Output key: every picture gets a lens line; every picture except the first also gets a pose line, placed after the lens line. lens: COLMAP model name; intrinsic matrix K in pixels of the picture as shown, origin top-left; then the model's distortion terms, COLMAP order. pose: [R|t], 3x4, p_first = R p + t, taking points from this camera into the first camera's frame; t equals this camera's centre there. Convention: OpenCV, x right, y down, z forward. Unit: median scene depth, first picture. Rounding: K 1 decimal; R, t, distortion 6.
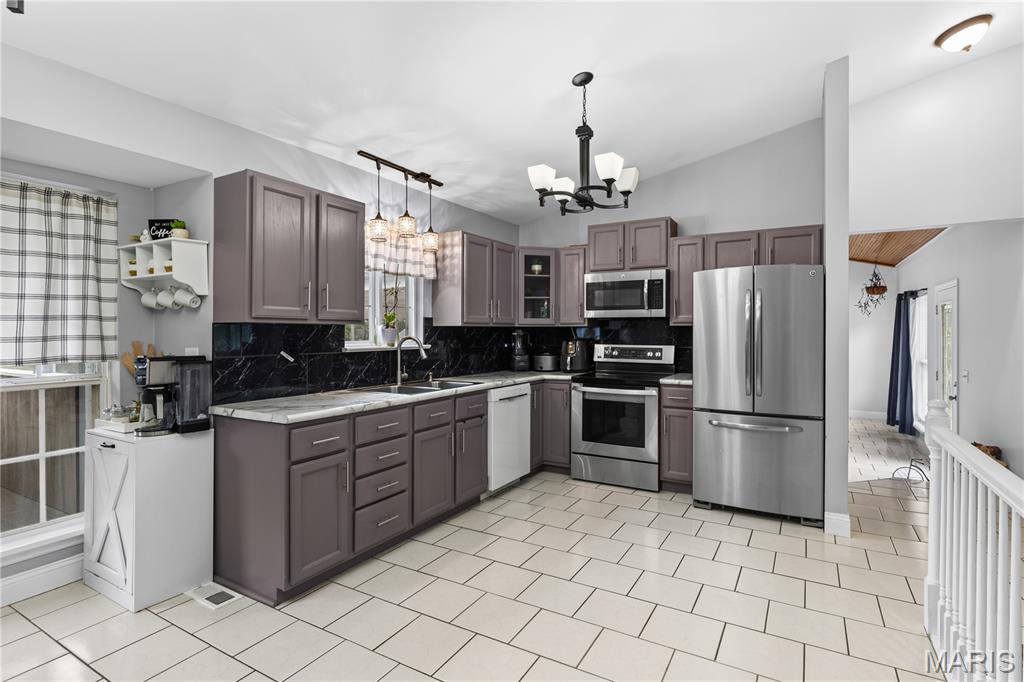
lens RADIAL K [[507.8, 0, 511.6], [0, 507.8, 324.1], [0, 0, 1]] dist [-0.001523, 0.001048]
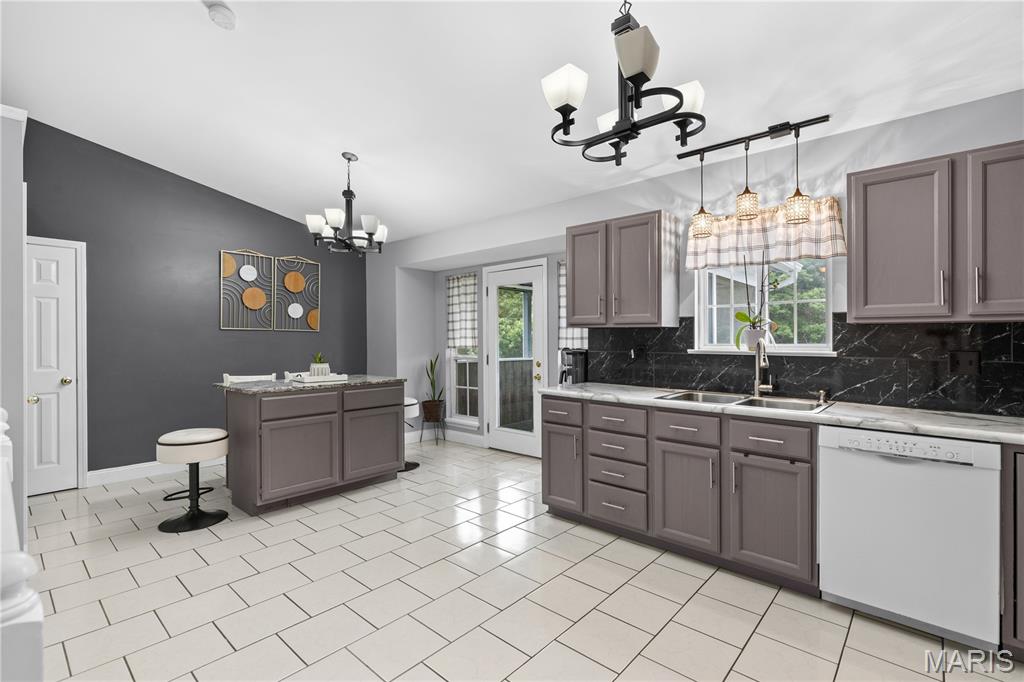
lens RADIAL K [[470.5, 0, 517.1], [0, 470.5, 336.8], [0, 0, 1]] dist [-0.009160, 0.004173]
pose [[-0.205891, -0.002684, -0.978571, 0.619324], [0.011153, 0.999925, -0.005089, 0.020639], [0.978511, -0.011962, -0.205846, 0.791621]]
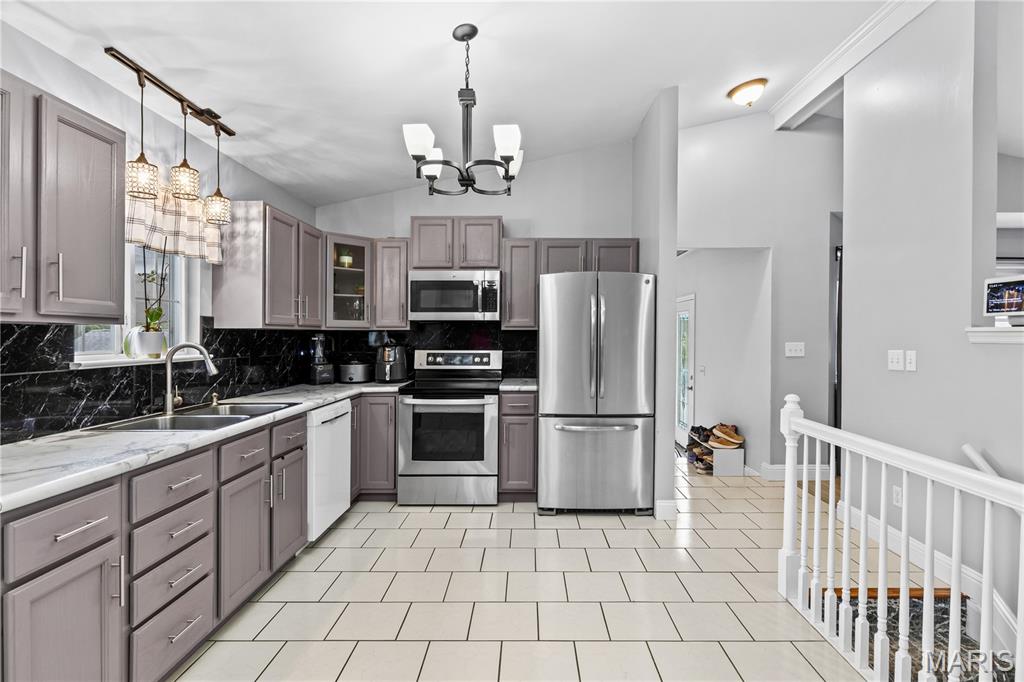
lens RADIAL K [[507.8, 0, 531.1], [0, 507.8, 332.8], [0, 0, 1]] dist [-0.001523, 0.001048]
pose [[0.865243, 0.001087, 0.501351, -0.146657], [-0.005264, 0.999962, 0.006917, 0.003005], [-0.501325, -0.008624, 0.865216, 0.174800]]
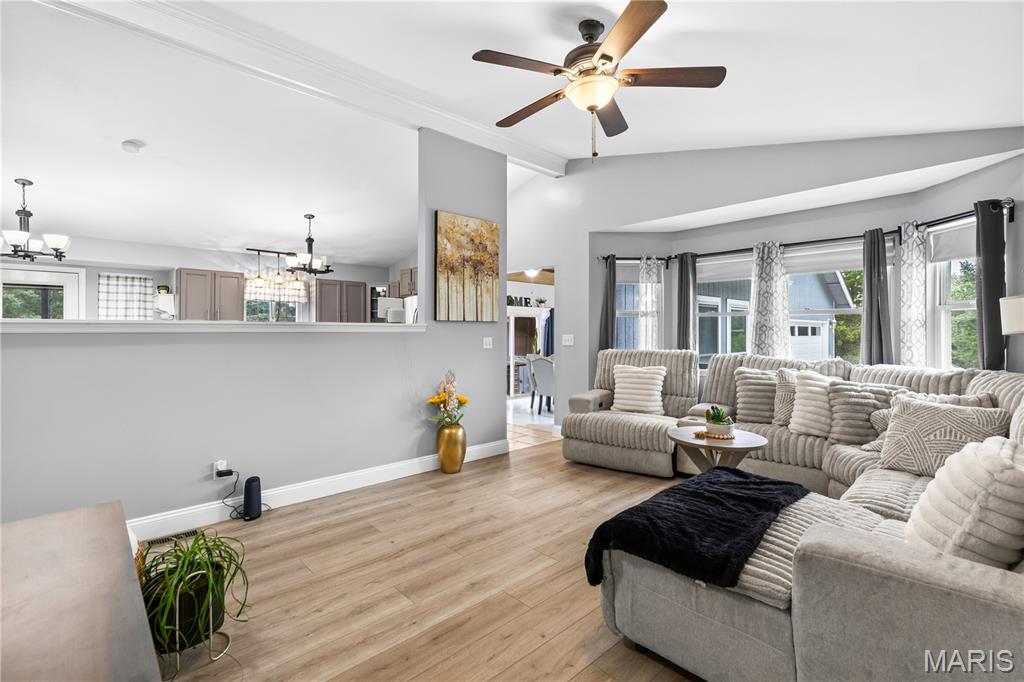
lens RADIAL K [[470.5, 0, 511.2], [0, 470.5, 334.2], [0, 0, 1]] dist [-0.009160, 0.004173]
pose [[0.956069, 0.006512, -0.293069, 1.304911], [-0.001413, 0.999844, 0.017607, 0.000328], [0.293138, -0.016419, 0.955929, -0.591479]]
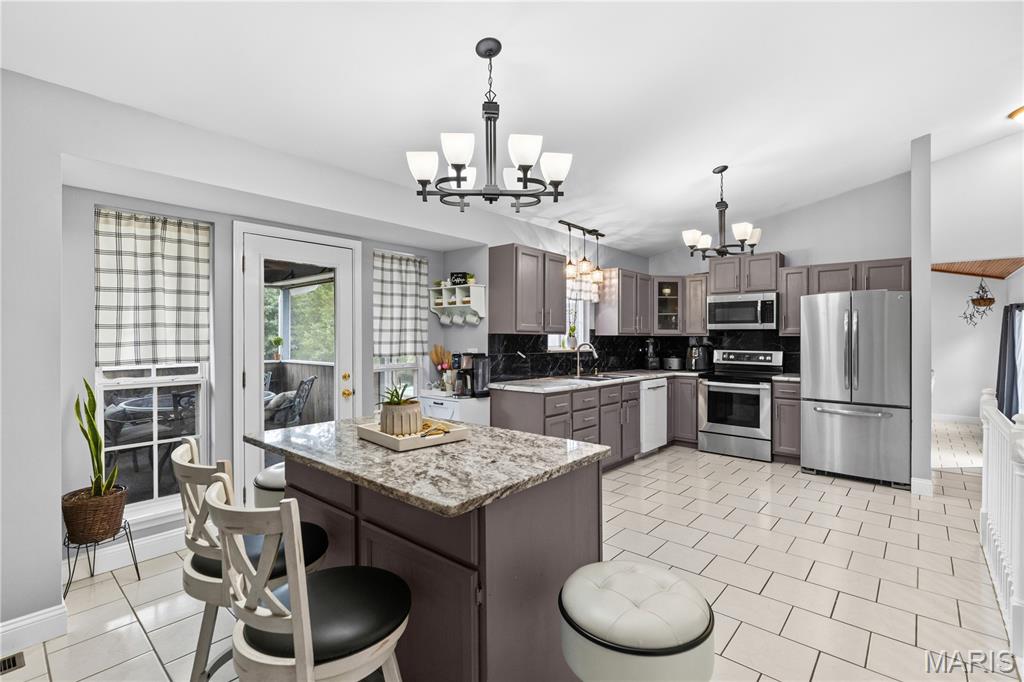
lens RADIAL K [[470.5, 0, 507.0], [0, 470.5, 326.4], [0, 0, 1]] dist [-0.009160, 0.004173]
pose [[0.980832, 0.000660, -0.194852, -0.162962], [-0.002758, 0.999941, -0.010495, -0.007547], [0.194834, 0.010831, 0.980776, -0.368879]]
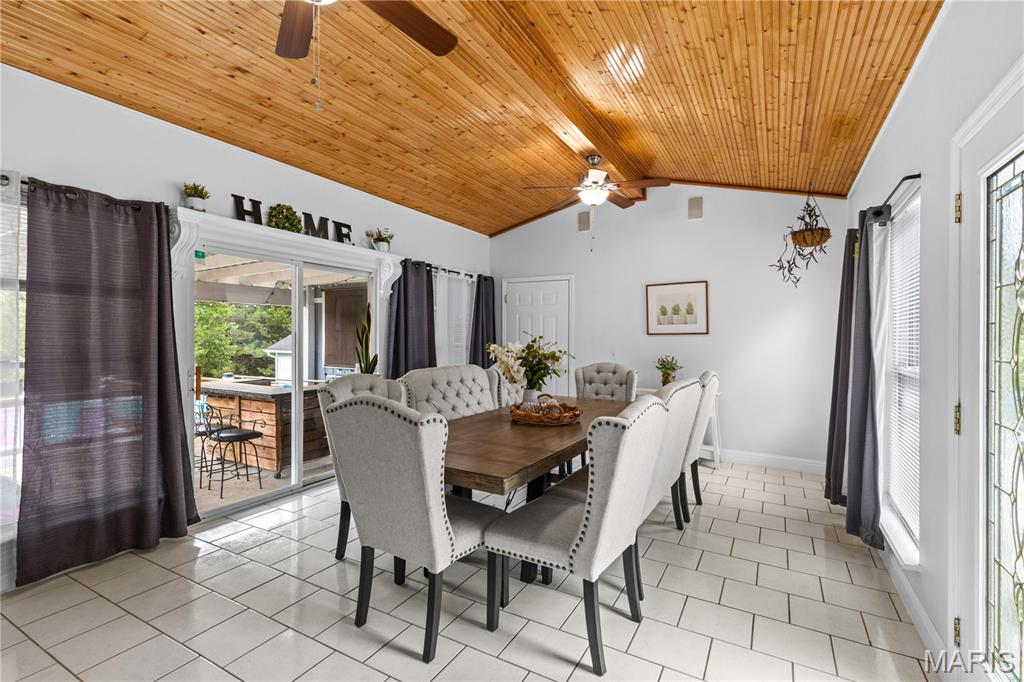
lens RADIAL K [[470.5, 0, 502.8], [0, 470.5, 330.5], [0, 0, 1]] dist [-0.009160, 0.004173]
pose [[0.999949, 0.008232, 0.005776, 0.906563], [-0.008251, 0.999961, 0.003179, 0.079142], [-0.005750, -0.003227, 0.999978, 1.169414]]
